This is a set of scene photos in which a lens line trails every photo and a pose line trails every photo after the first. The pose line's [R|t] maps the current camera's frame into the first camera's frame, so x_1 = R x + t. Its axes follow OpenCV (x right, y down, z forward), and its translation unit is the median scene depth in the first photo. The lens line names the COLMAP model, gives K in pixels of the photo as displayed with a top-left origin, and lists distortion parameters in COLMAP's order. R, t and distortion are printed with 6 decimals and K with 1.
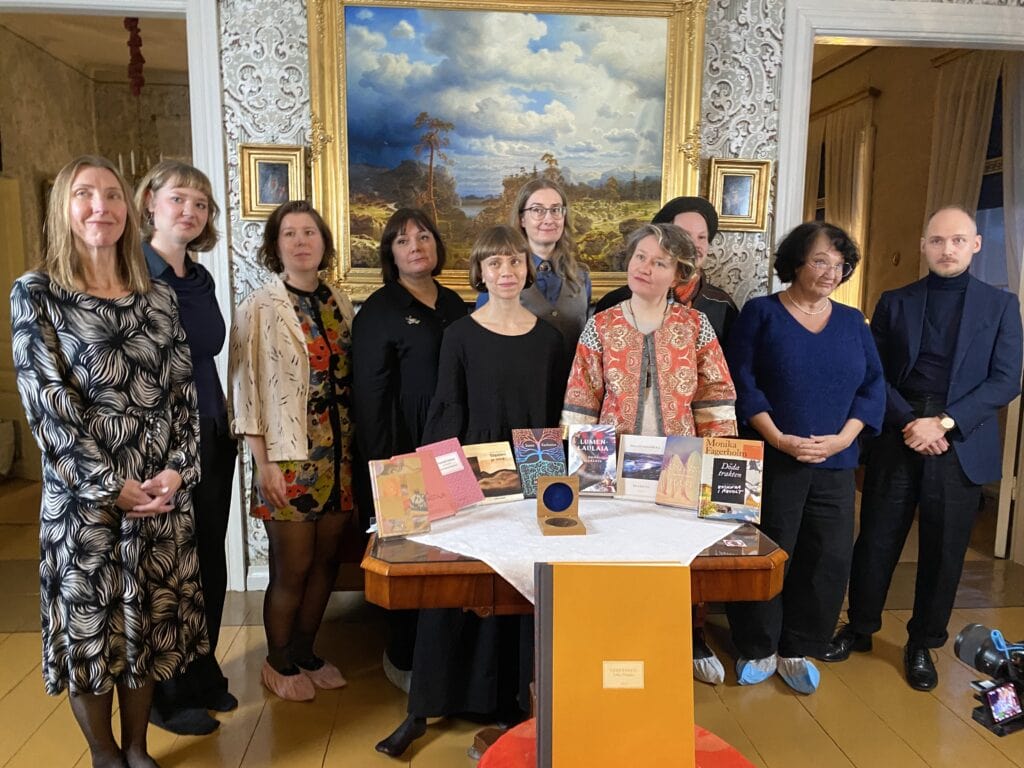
lens RADIAL K [[774.4, 0, 511.2], [0, 774.4, 388.4], [0, 0, 1]] dist [-0.042286, 0.007971]
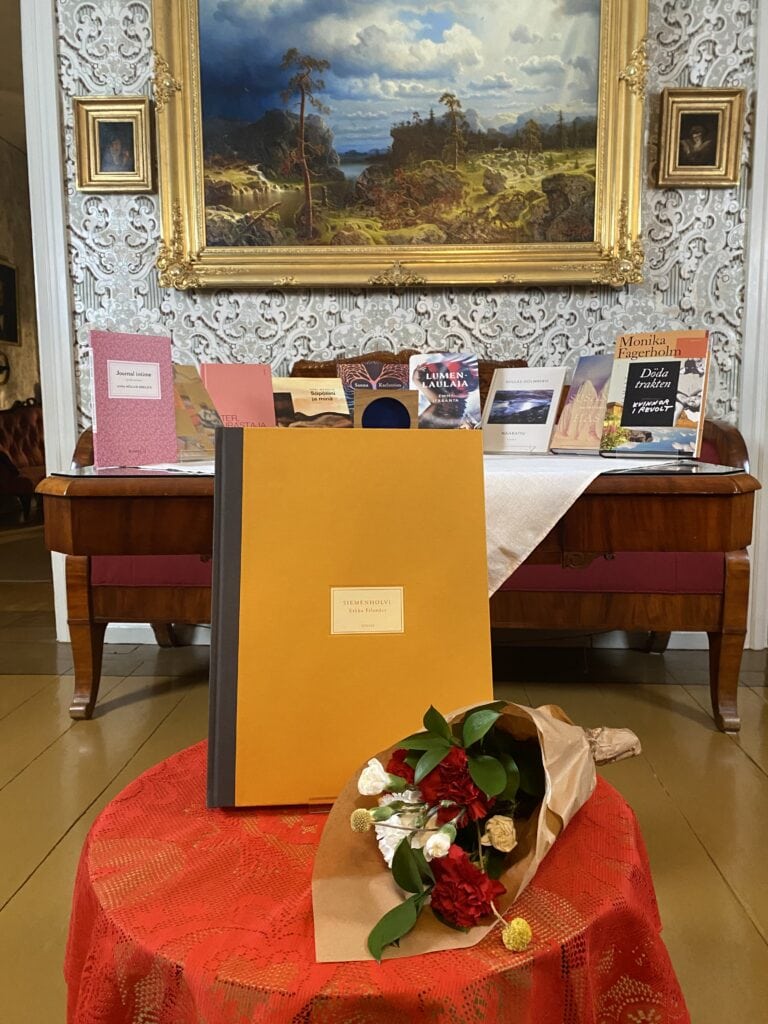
lens RADIAL K [[774.4, 0, 389.0], [0, 774.4, 512.1], [0, 0, 1]] dist [-0.042286, 0.007971]
pose [[0.990409, 0.008402, -0.137914, 0.099584], [-0.010931, 0.999785, -0.017595, 0.138227], [0.137736, 0.018934, 0.990288, 0.226686]]
